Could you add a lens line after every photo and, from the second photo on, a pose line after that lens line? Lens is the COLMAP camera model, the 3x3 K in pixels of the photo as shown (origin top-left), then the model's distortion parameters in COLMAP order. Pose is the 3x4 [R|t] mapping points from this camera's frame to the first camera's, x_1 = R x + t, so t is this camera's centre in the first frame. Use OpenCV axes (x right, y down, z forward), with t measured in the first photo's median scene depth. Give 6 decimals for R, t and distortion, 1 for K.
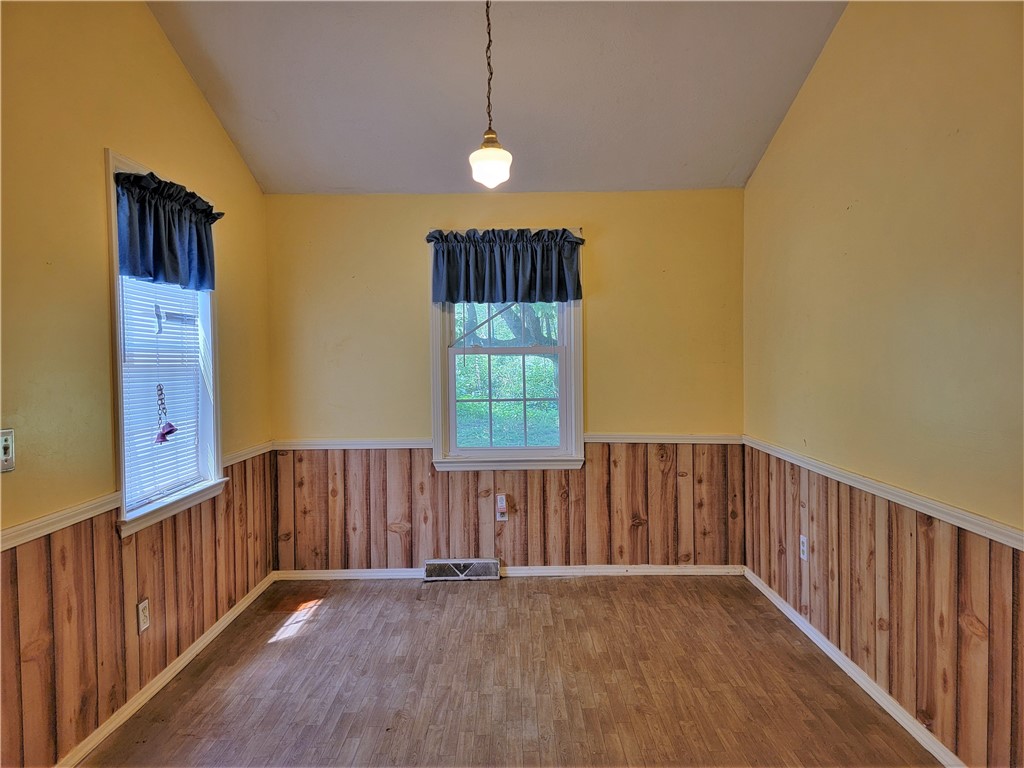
lens RADIAL K [[714.9, 0, 504.2], [0, 714.9, 392.7], [0, 0, 1]] dist [0.095682, -0.096669]
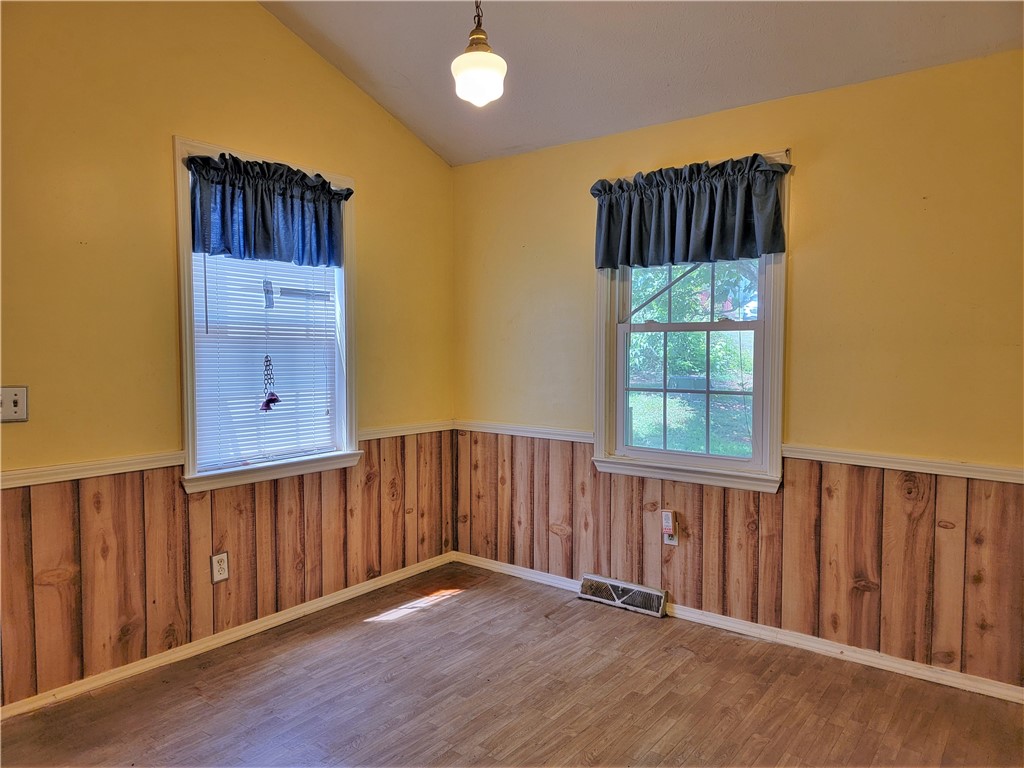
lens RADIAL K [[714.9, 0, 504.2], [0, 714.9, 392.7], [0, 0, 1]] dist [0.095682, -0.096669]
pose [[0.794842, 0.054365, -0.604376, 0.321302], [-0.042921, 0.998521, 0.033372, -0.005466], [0.605296, -0.000585, 0.796000, 0.264942]]
